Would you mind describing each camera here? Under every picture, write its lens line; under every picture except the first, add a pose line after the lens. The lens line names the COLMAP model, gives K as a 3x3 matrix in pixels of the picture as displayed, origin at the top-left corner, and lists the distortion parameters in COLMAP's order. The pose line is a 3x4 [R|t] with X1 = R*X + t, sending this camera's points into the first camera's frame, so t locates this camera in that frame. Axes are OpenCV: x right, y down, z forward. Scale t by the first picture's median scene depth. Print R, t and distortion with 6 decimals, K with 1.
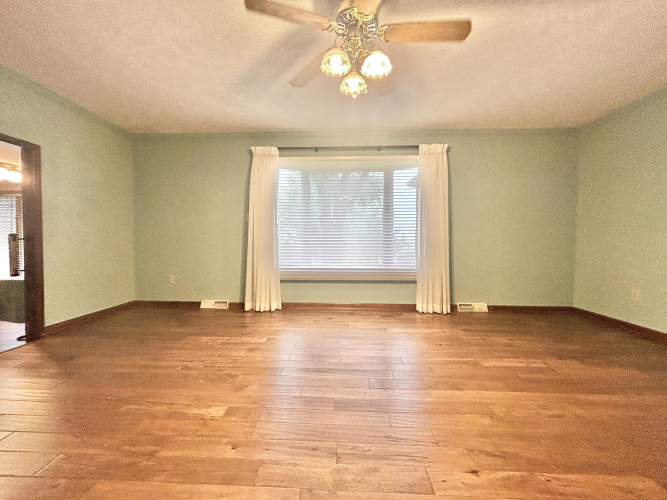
lens RADIAL K [[269.9, 0, 329.8], [0, 269.9, 248.2], [0, 0, 1]] dist [-0.002431, -0.000063]
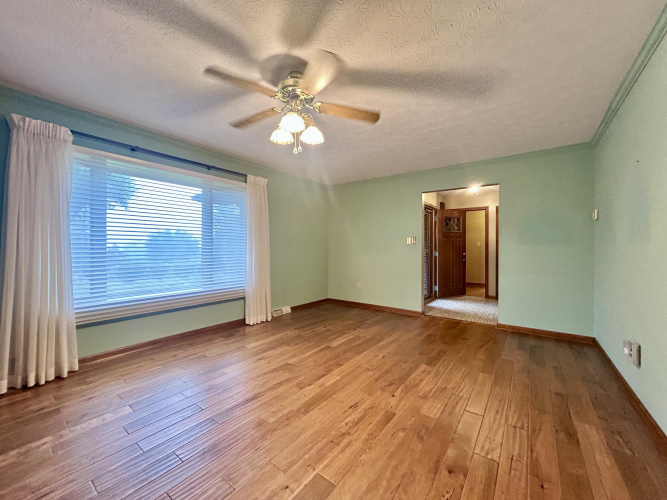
lens RADIAL K [[269.9, 0, 329.8], [0, 269.9, 248.2], [0, 0, 1]] dist [-0.002431, -0.000063]
pose [[0.566146, -0.003241, 0.824299, -0.436682], [0.029376, 0.999436, -0.016246, -0.054082], [-0.823781, 0.033412, 0.565922, 0.105490]]
